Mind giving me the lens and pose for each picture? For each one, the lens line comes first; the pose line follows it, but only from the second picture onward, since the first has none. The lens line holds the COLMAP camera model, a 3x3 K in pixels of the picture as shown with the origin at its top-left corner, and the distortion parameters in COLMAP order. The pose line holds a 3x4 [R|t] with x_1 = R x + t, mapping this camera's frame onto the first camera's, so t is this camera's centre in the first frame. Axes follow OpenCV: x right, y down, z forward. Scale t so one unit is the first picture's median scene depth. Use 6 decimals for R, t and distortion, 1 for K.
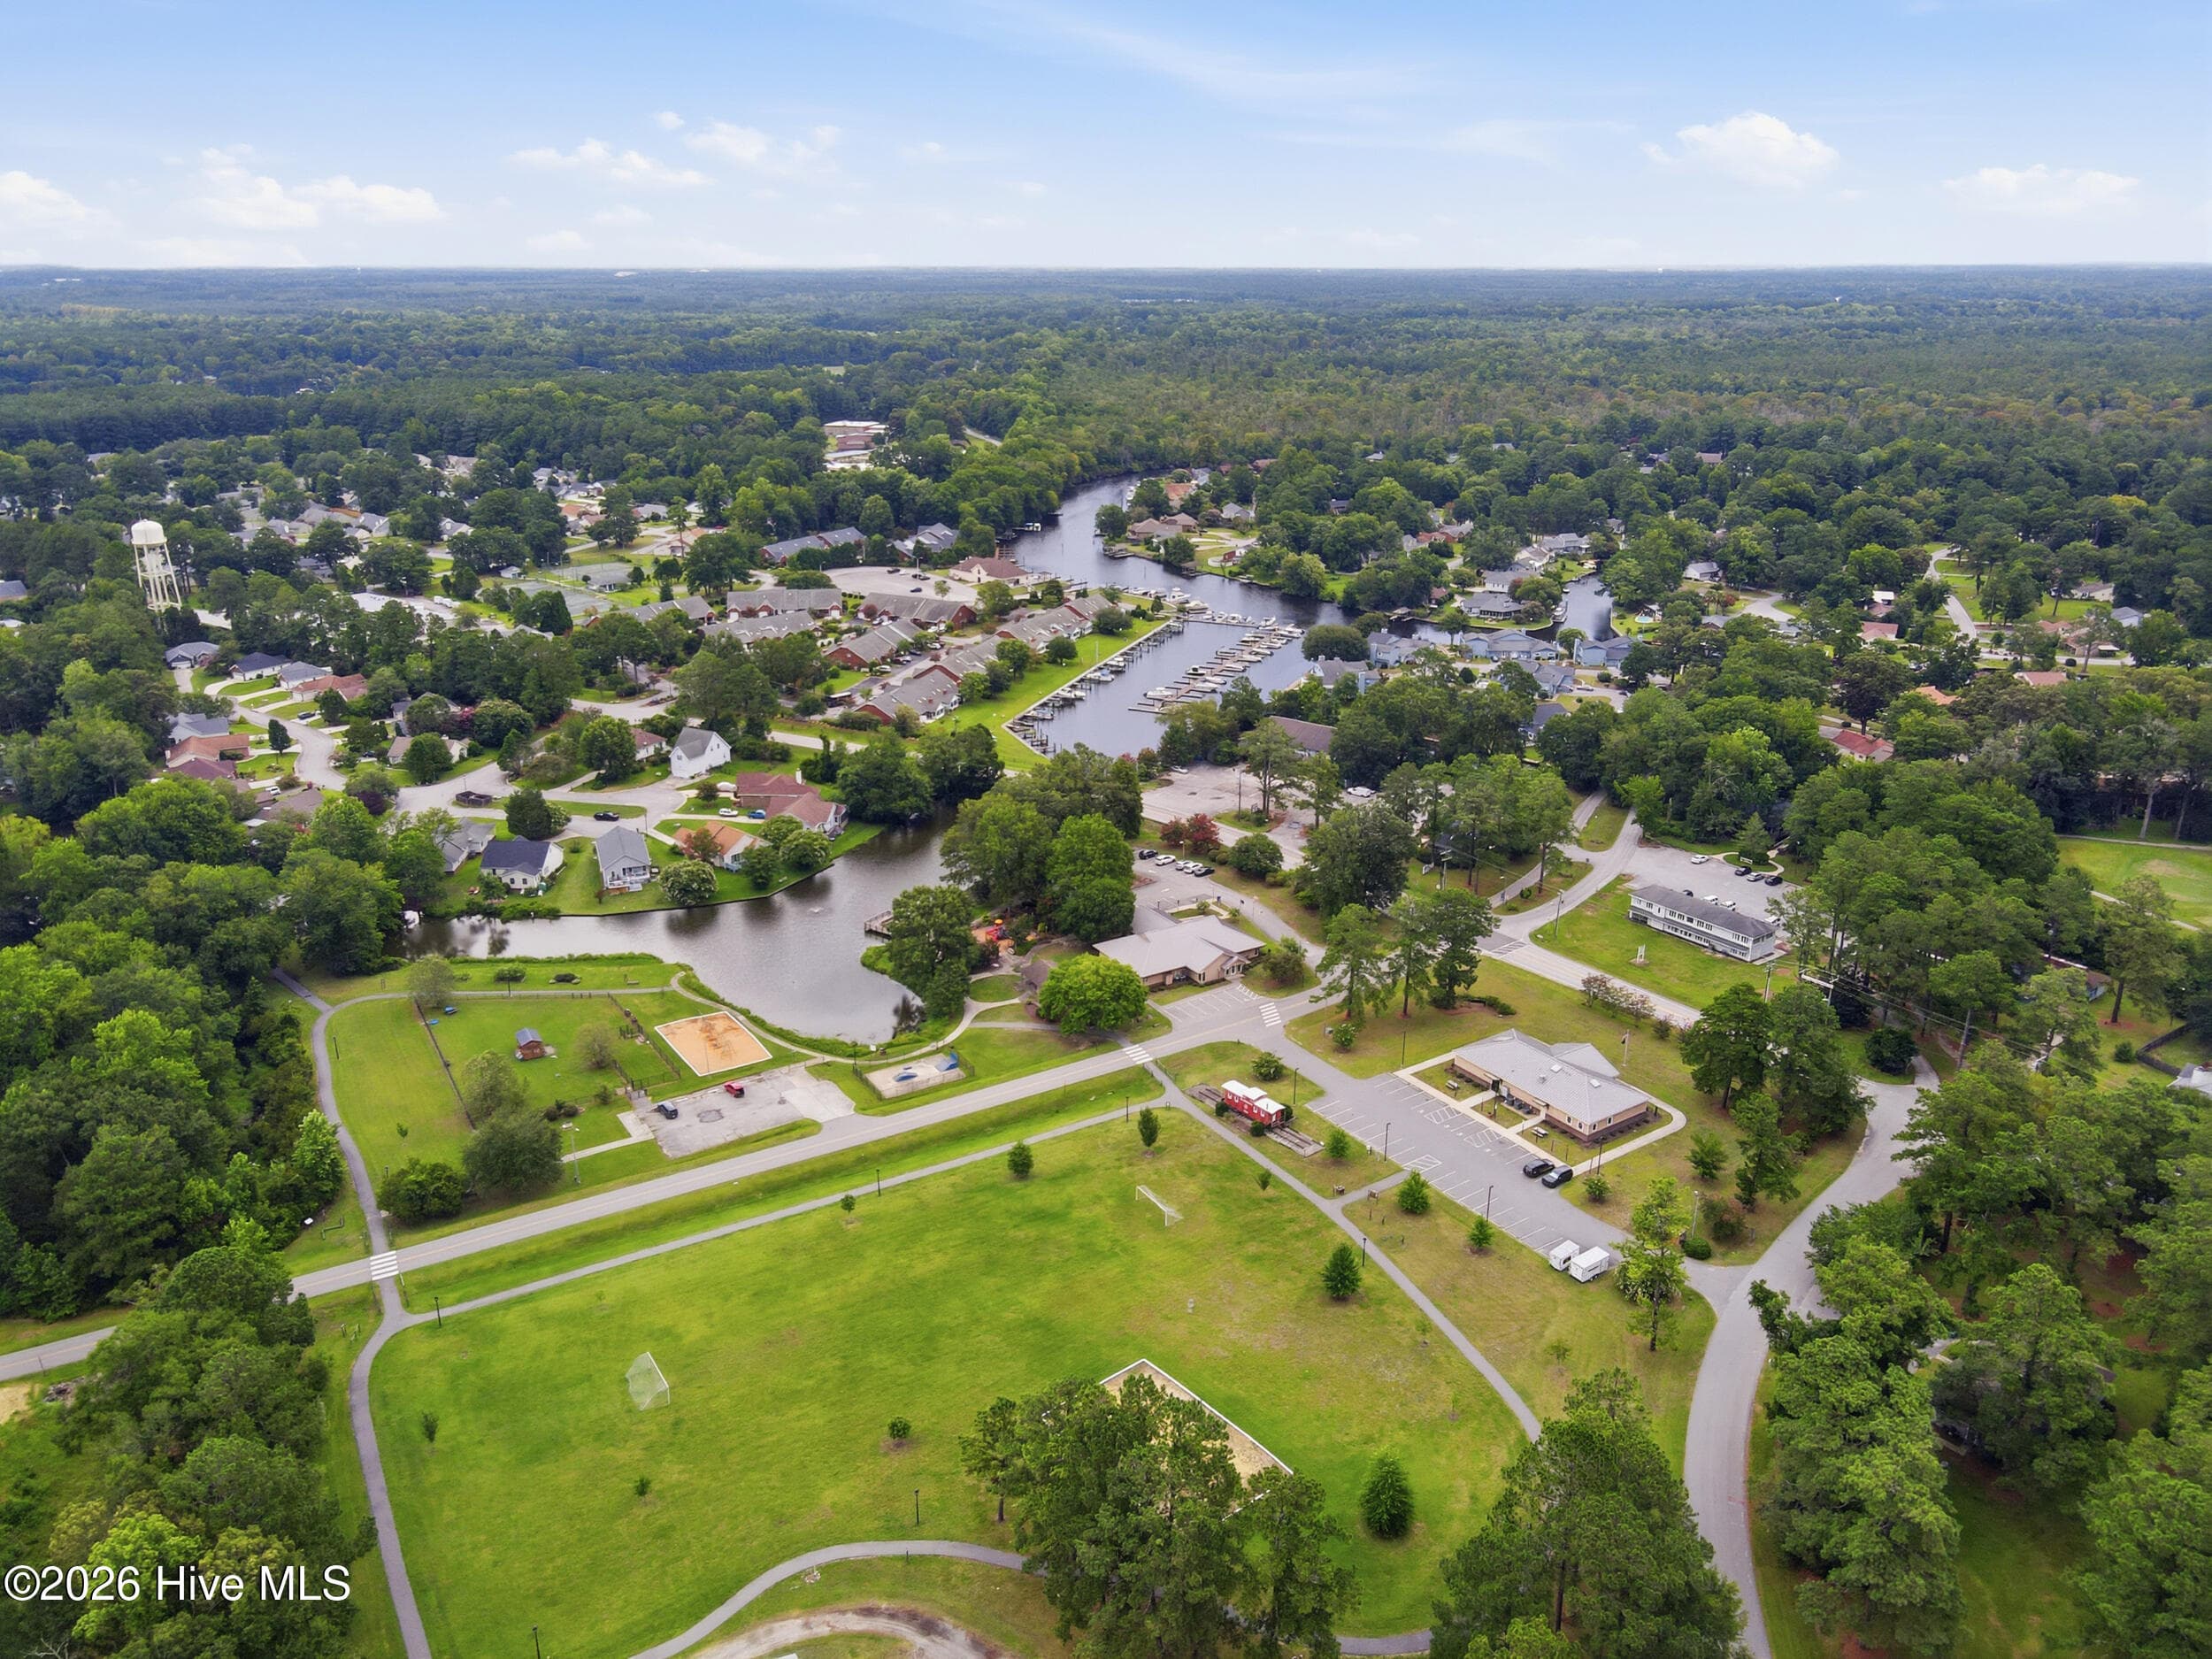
lens RADIAL K [[1624.8, 0, 1096.3], [0, 1624.8, 818.8], [0, 0, 1]] dist [0.001074, 0.012651]
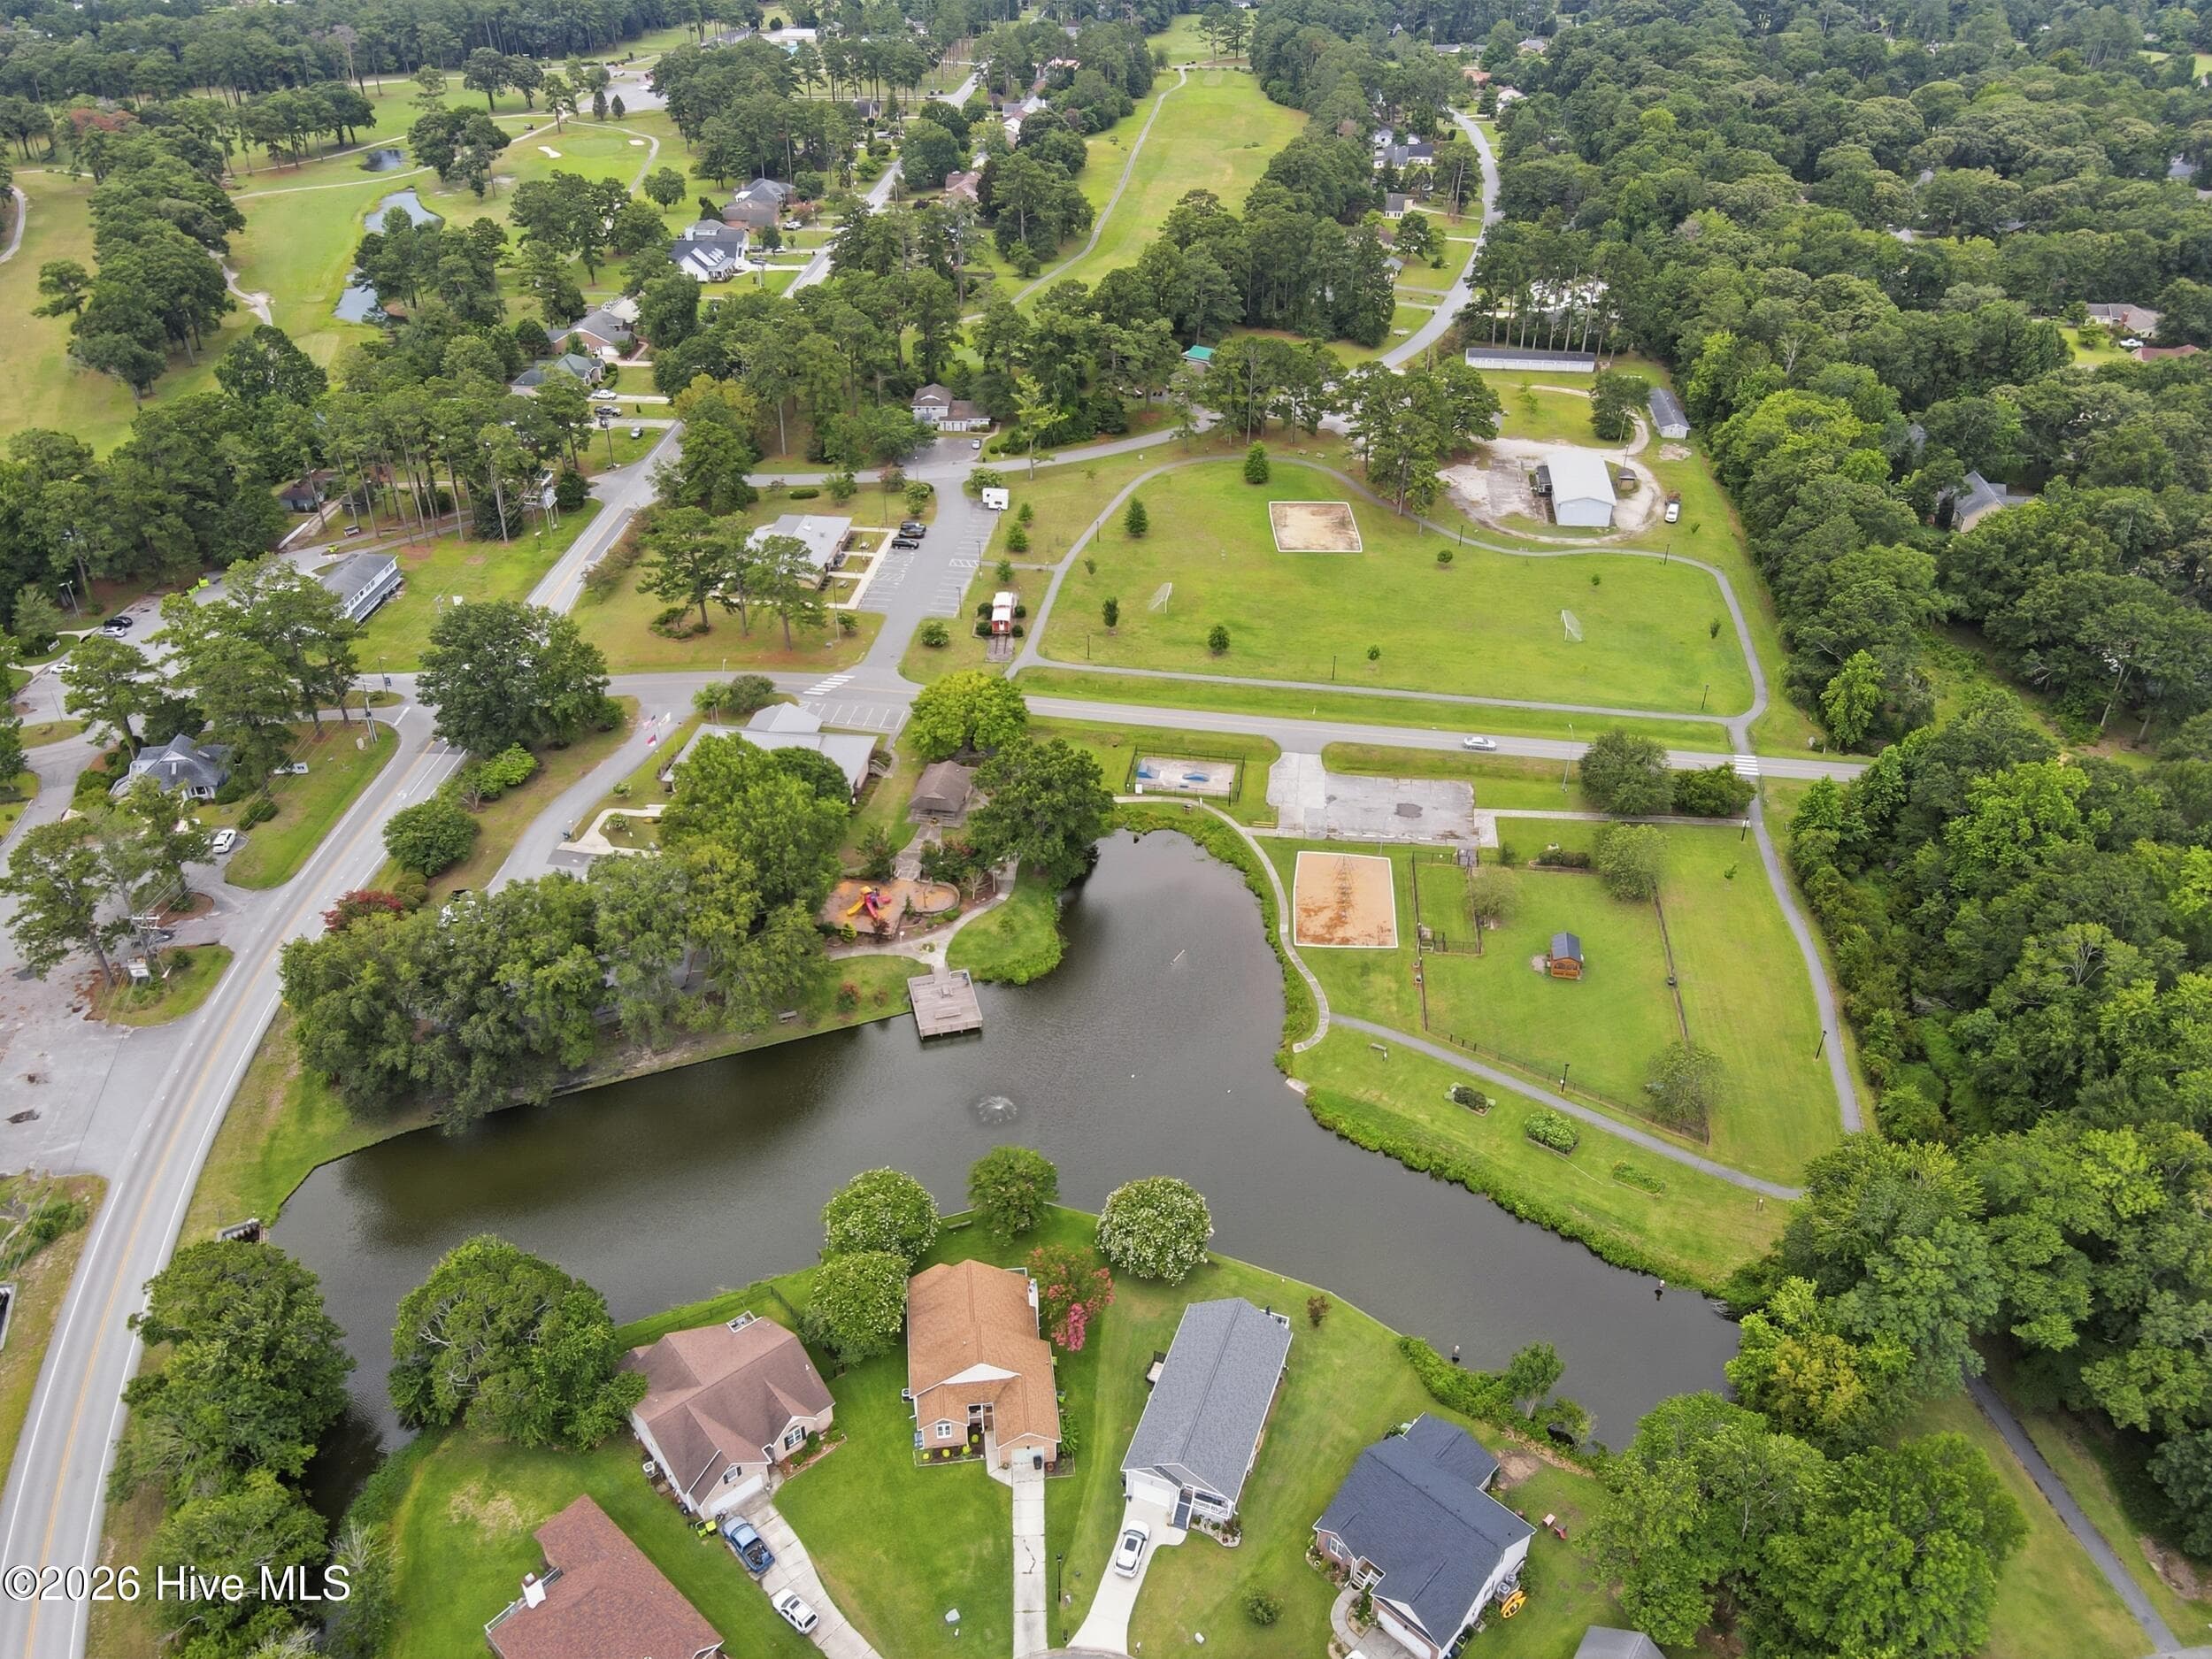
lens RADIAL K [[1588.1, 0, 1106.0], [0, 1588.1, 829.5], [0, 0, 1]] dist [0.098282, -0.095135]
pose [[-0.766058, -0.345862, 0.541788, -0.249218], [0.216972, 0.654280, 0.724459, -0.212502], [-0.605044, 0.672530, -0.426174, 0.614188]]
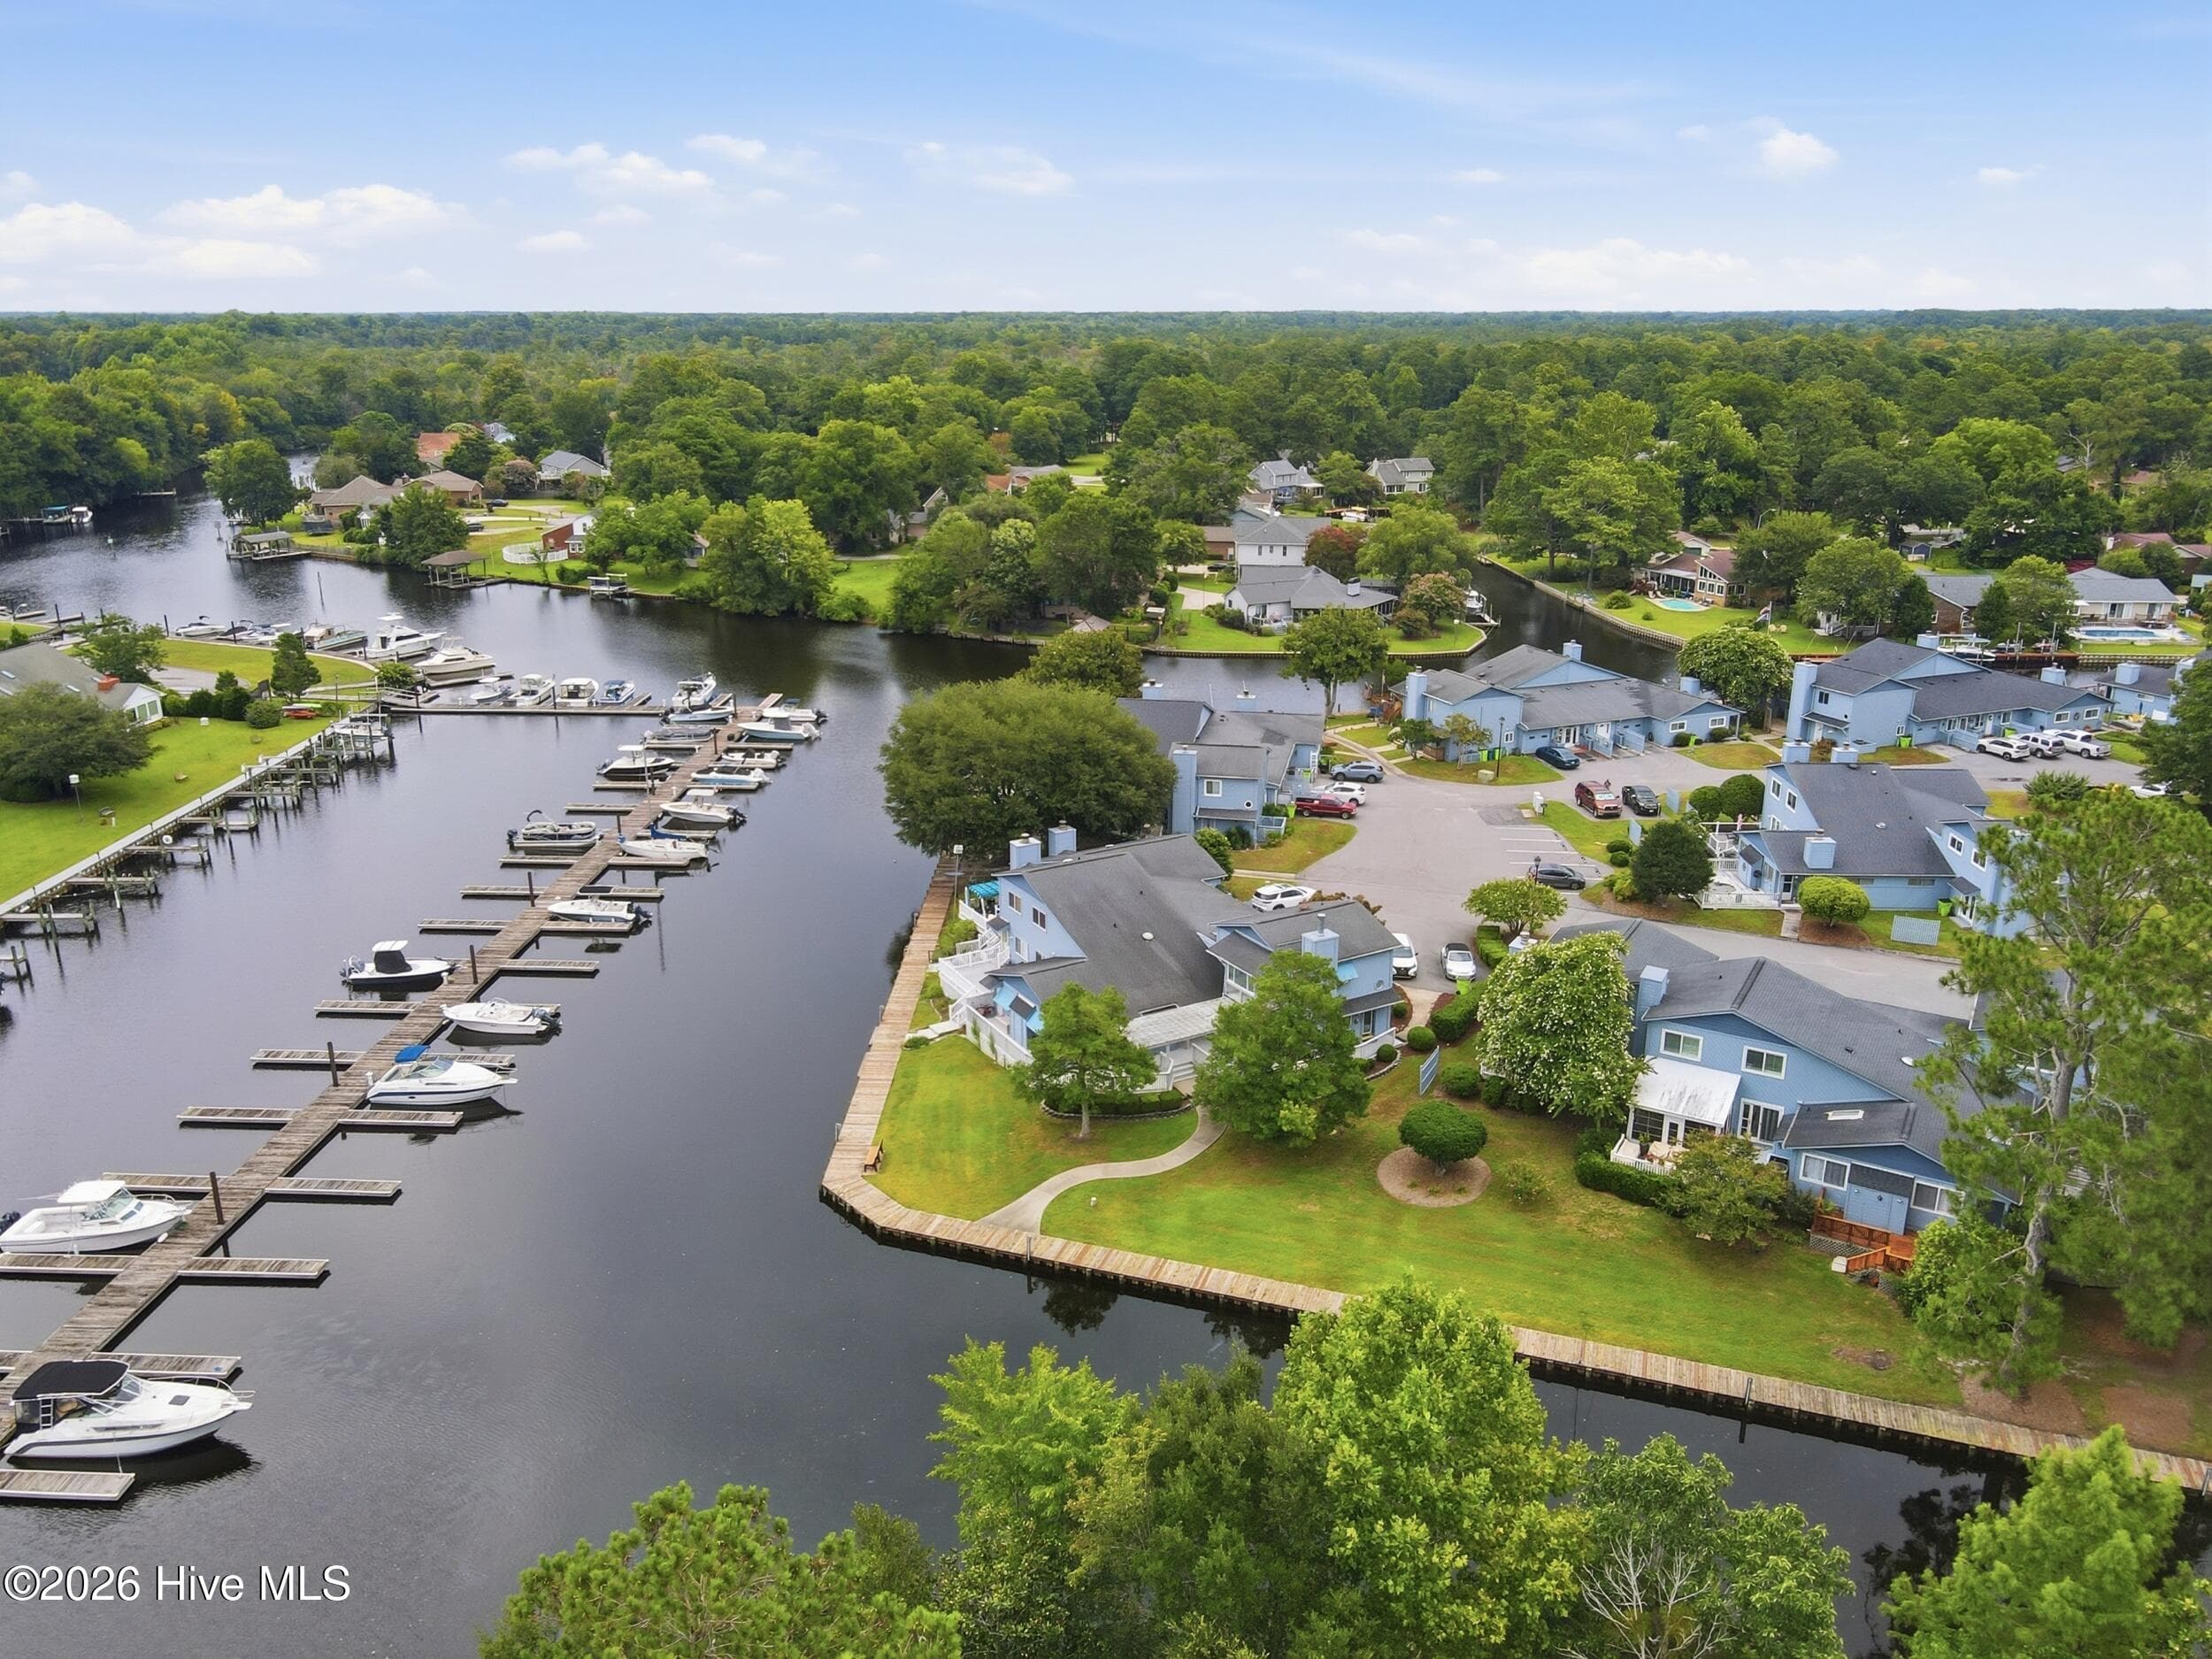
lens RADIAL K [[1624.8, 0, 1096.3], [0, 1624.8, 818.8], [0, 0, 1]] dist [0.001074, 0.012651]
pose [[0.927039, -0.108621, 0.358887, 0.059972], [0.121308, 0.992530, -0.012949, -0.080548], [-0.354800, 0.055540, 0.933291, 0.652441]]
